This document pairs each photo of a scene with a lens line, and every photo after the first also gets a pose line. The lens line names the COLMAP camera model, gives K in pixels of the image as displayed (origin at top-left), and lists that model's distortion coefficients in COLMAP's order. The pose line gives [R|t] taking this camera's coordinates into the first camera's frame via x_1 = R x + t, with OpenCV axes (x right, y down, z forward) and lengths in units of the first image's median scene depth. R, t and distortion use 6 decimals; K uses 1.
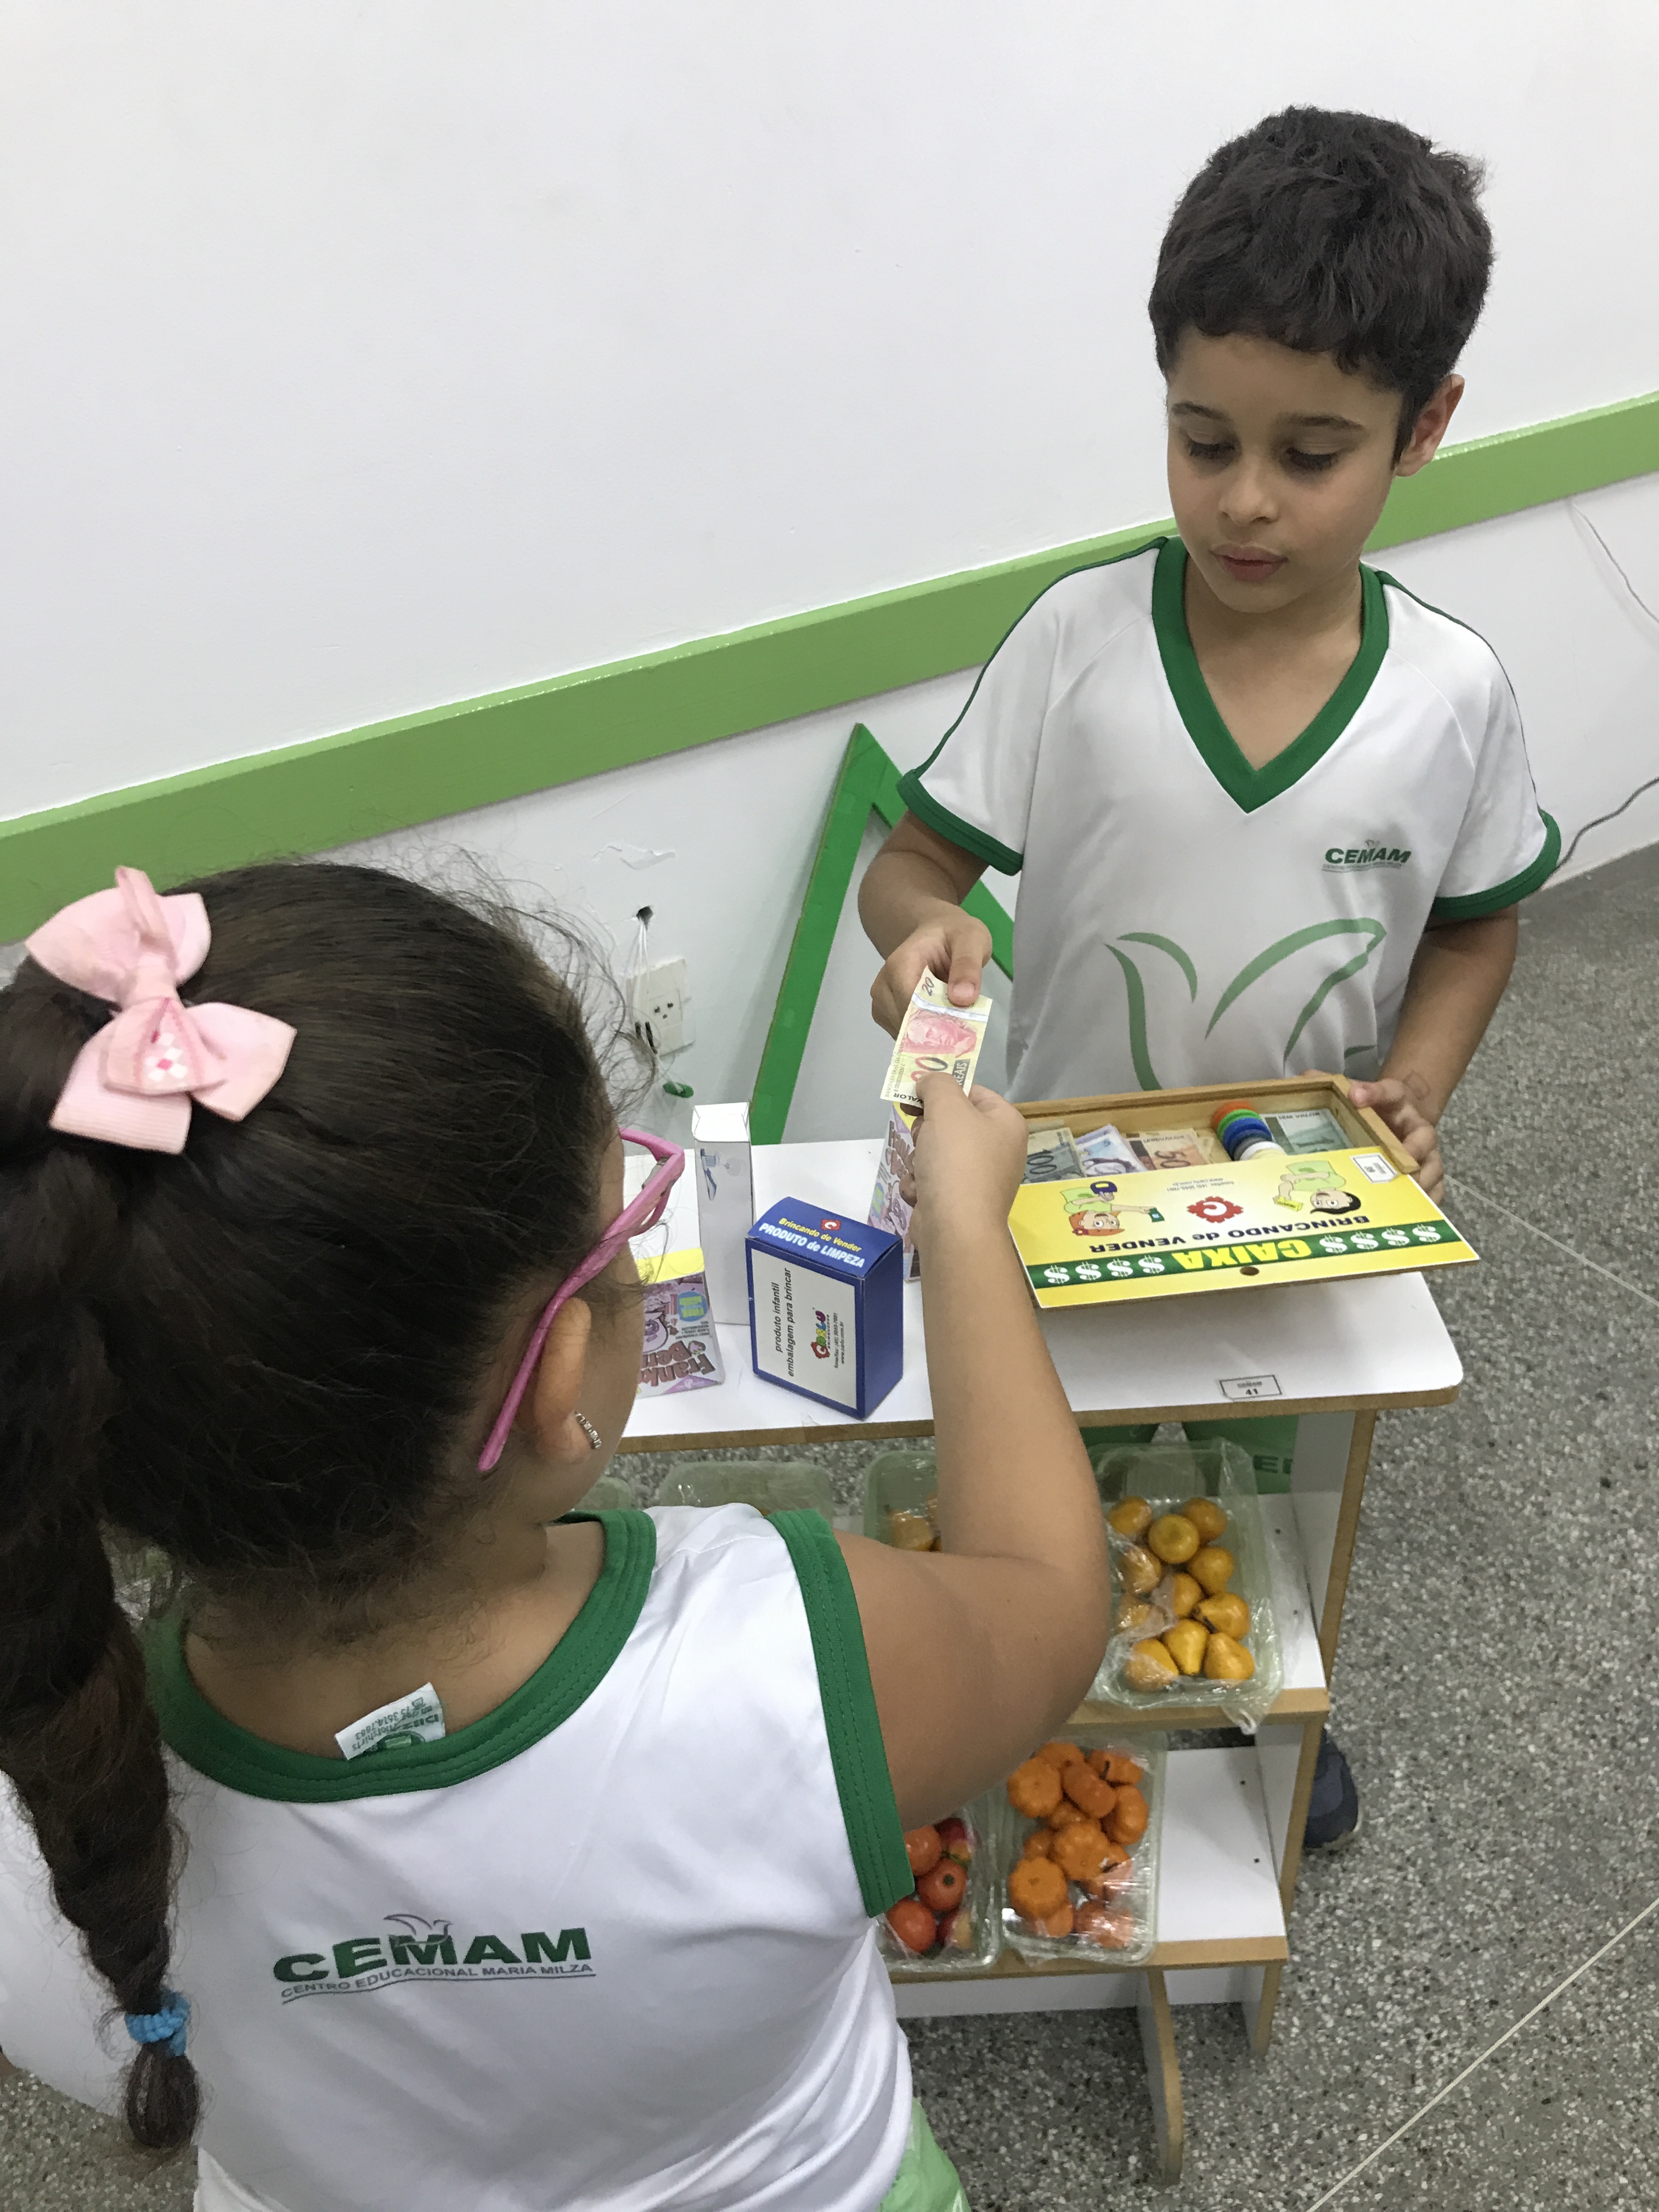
lens RADIAL K [[1827.1, 0, 850.9], [0, 1827.1, 1101.6], [0, 0, 1]] dist [0.041308, -0.044206]
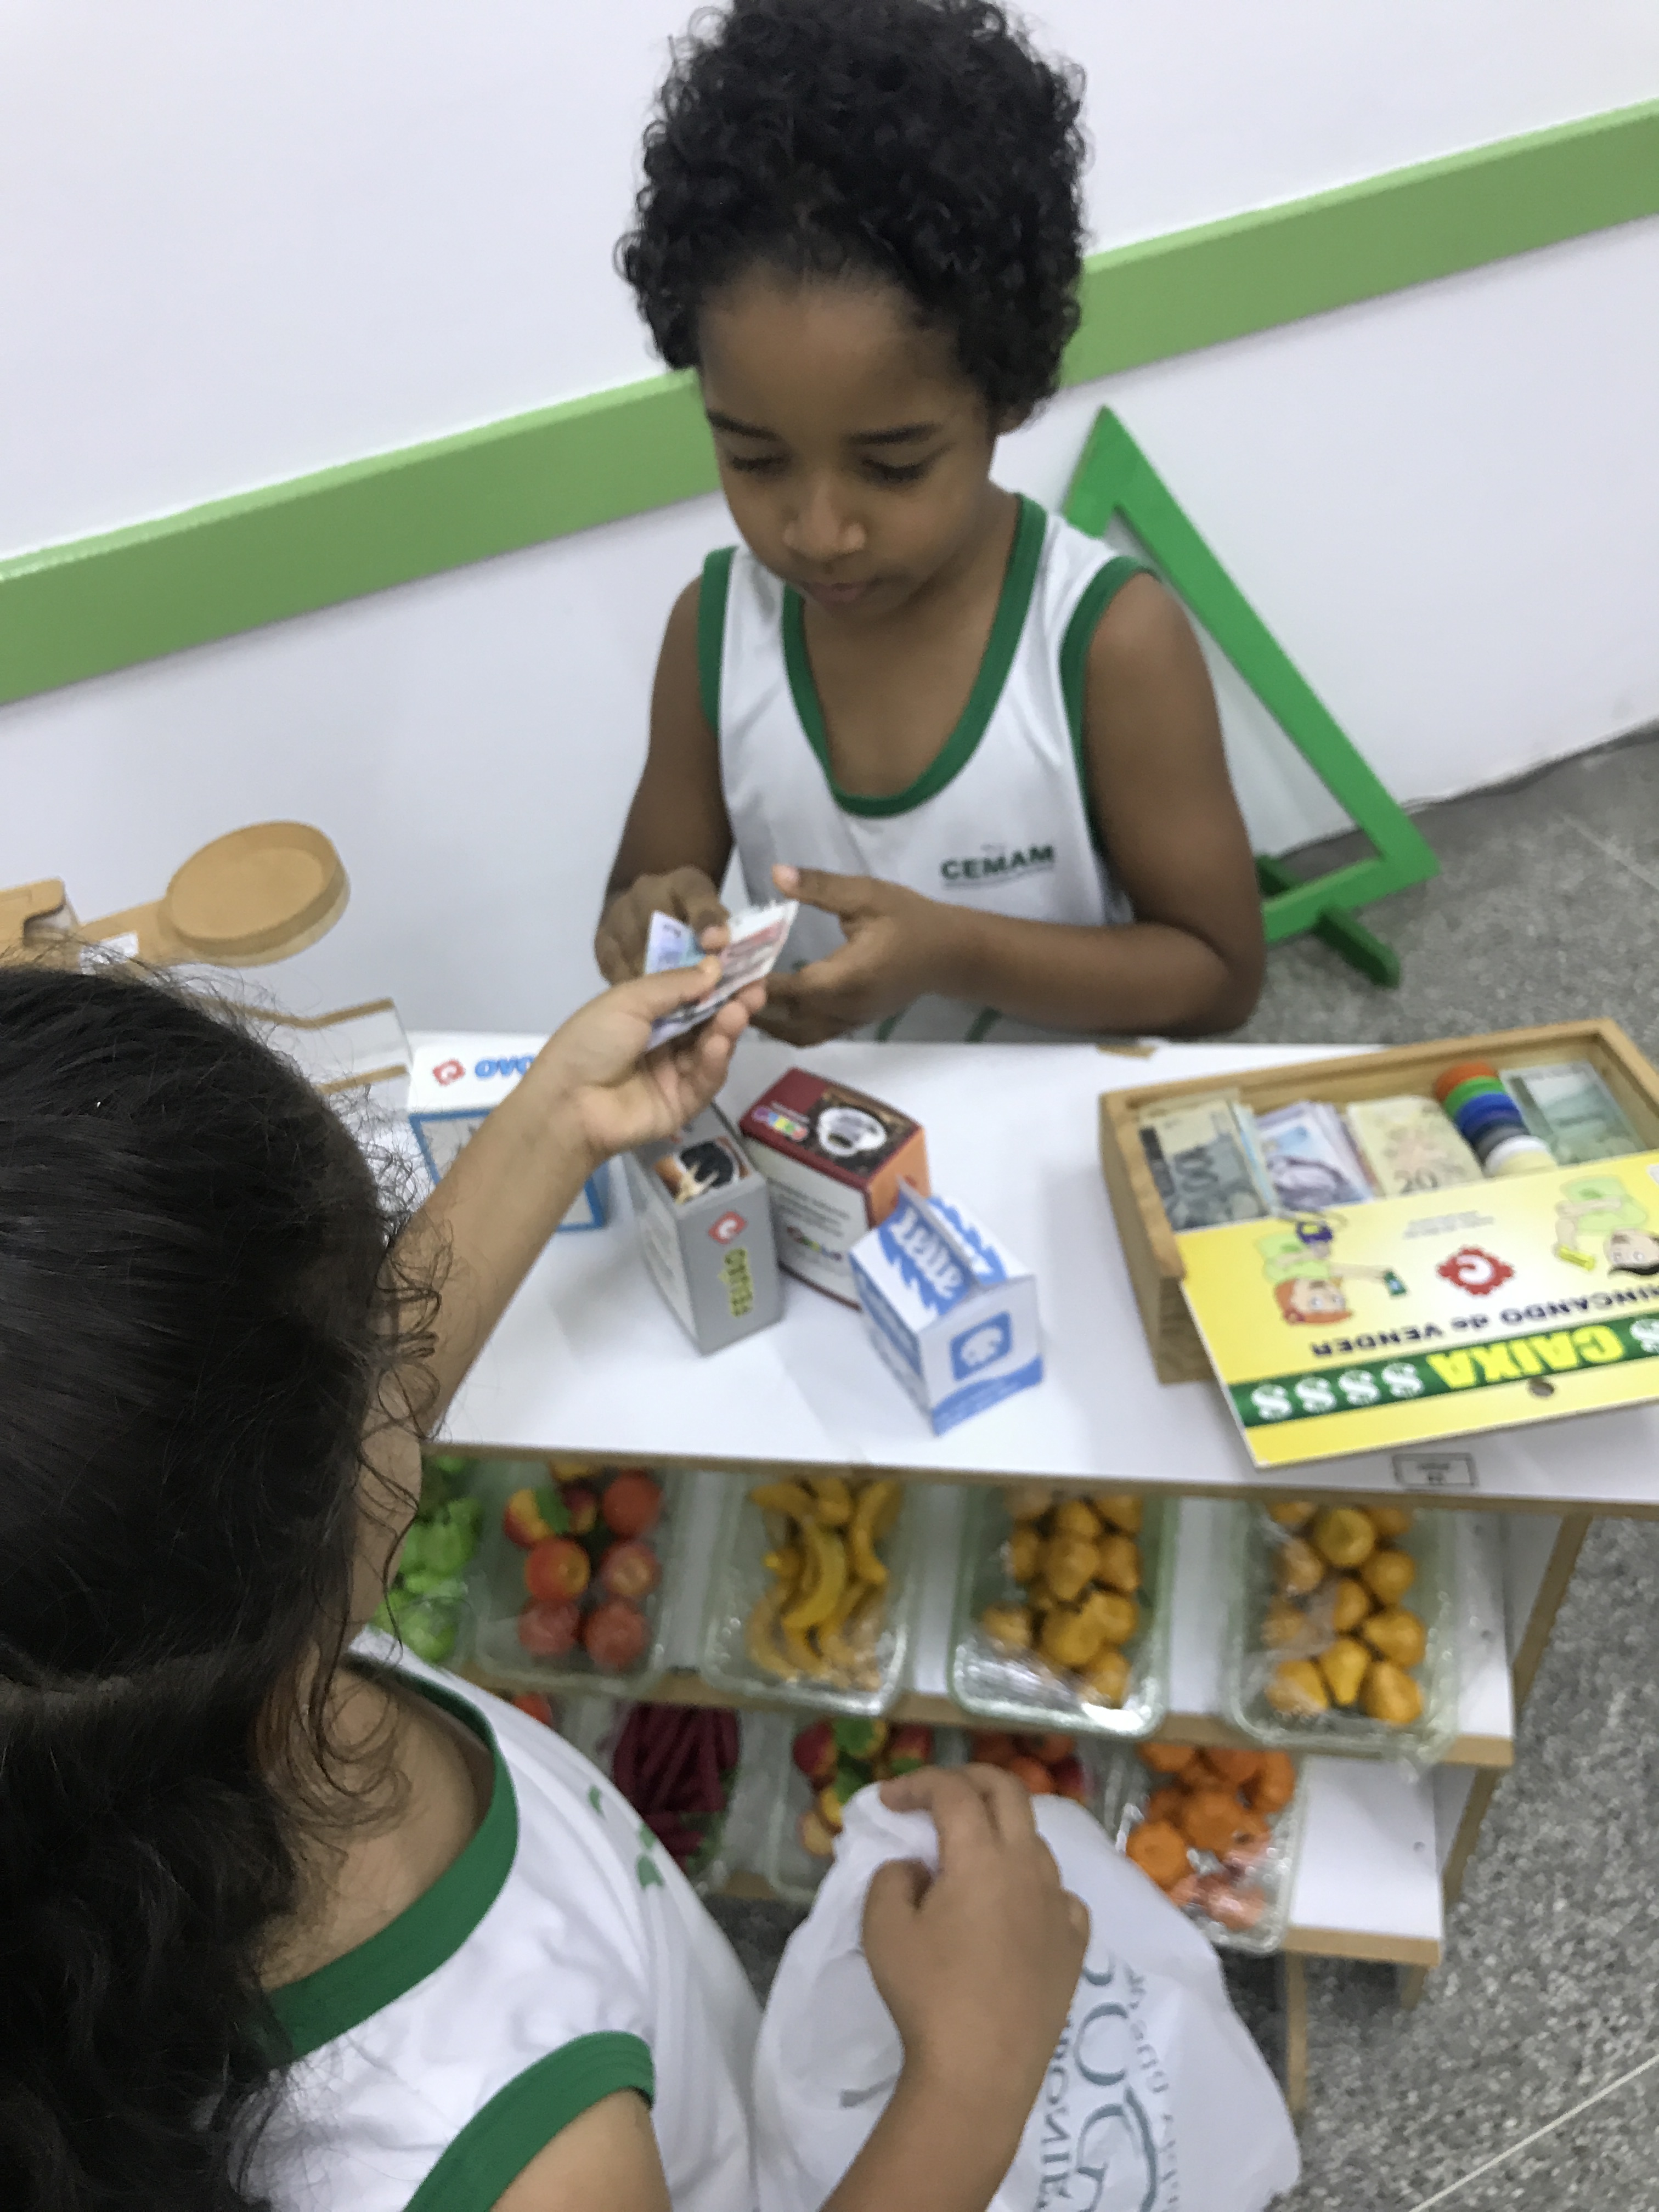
lens RADIAL K [[1838.4, 0, 838.2], [0, 1838.4, 1096.7], [0, 0, 1]] dist [0.101168, -0.136100]
pose [[0.985832, 0.077929, -0.148535, 0.050013], [-0.046492, 0.977778, 0.204424, -0.095175], [0.161165, -0.194622, 0.967548, 0.158725]]
